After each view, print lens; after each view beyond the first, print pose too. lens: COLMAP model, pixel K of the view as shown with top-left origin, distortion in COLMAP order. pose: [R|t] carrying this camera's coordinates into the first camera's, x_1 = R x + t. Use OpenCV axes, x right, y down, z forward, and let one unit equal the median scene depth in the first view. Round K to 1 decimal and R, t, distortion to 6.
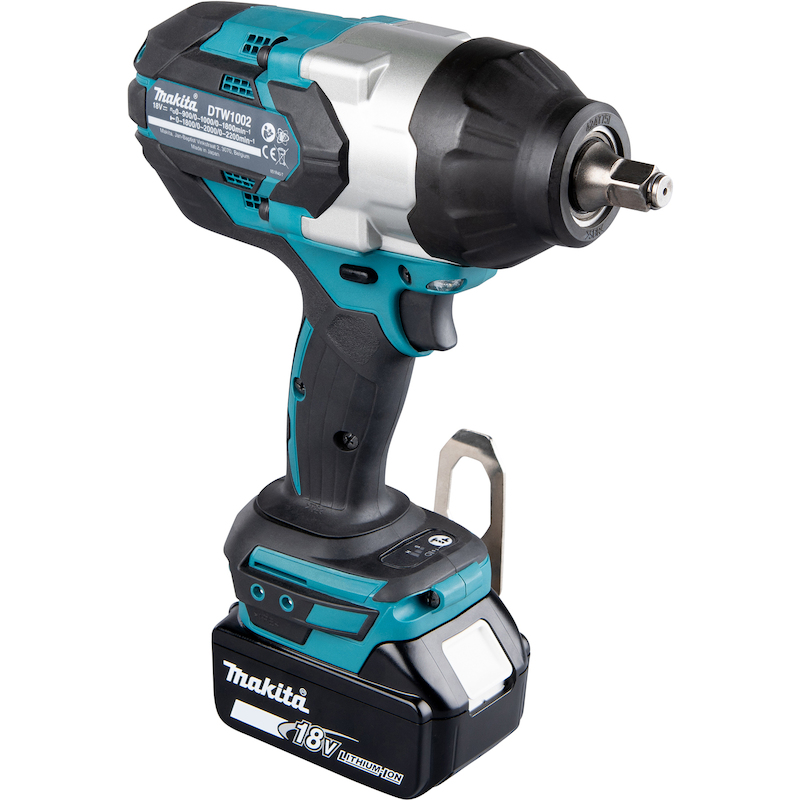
lens RADIAL K [[2590.0, 0, 400.0], [0, 2590.0, 400.0], [0, 0, 1]] dist [0.066916, -0.292126]
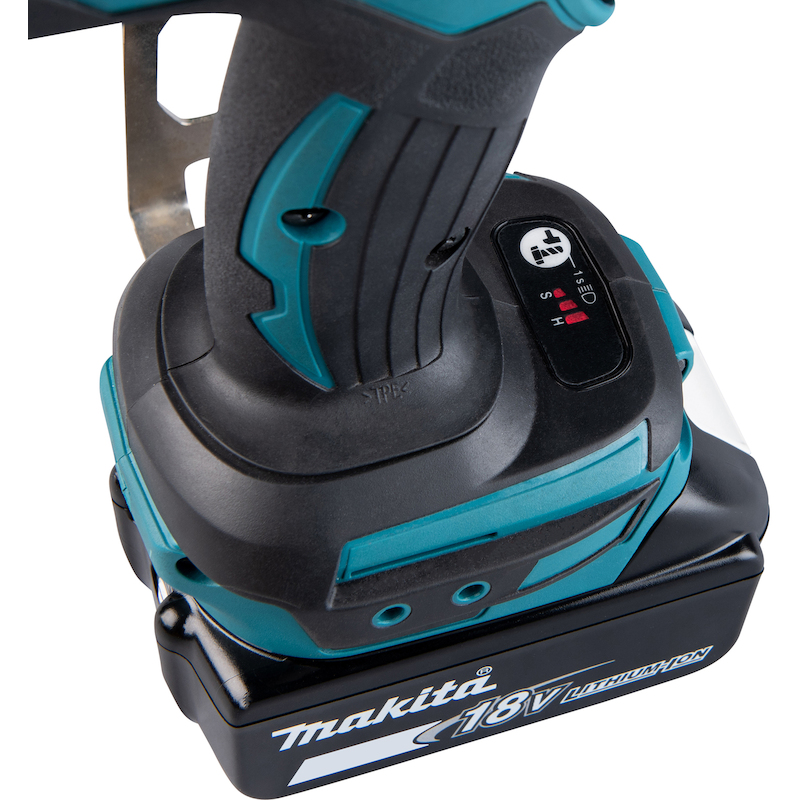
lens RADIAL K [[2590.0, 0, 400.0], [0, 2590.0, 400.0], [0, 0, 1]] dist [0.066916, -0.292126]
pose [[0.571652, -0.689375, 0.444945, -0.231824], [0.315192, 0.685185, 0.656640, -0.246095], [-0.757541, -0.235127, 0.608972, 0.769275]]
